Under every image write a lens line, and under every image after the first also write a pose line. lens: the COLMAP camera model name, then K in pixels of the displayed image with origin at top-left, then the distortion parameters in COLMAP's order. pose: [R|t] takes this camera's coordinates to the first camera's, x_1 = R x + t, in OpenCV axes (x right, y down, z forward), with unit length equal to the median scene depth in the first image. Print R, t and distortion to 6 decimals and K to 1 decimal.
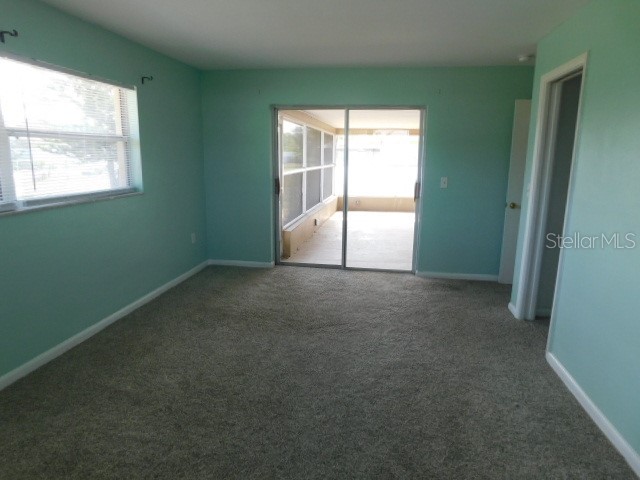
lens RADIAL K [[424.0, 0, 320.0], [0, 424.0, 240.0], [0, 0, 1]] dist [-0.068804, 0.060963]
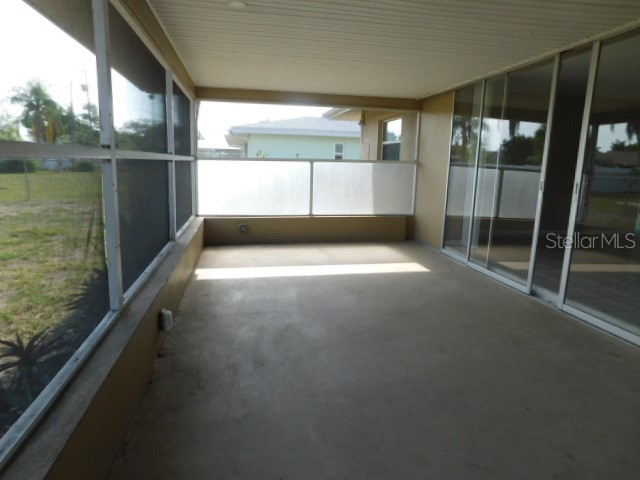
lens RADIAL K [[424.0, 0, 320.0], [0, 424.0, 240.0], [0, 0, 1]] dist [-0.068804, 0.060963]
pose [[0.939825, -0.050049, 0.337971, -0.001283], [0.051549, 0.998660, 0.004540, -0.083071], [-0.337746, 0.013155, 0.941146, 0.550964]]
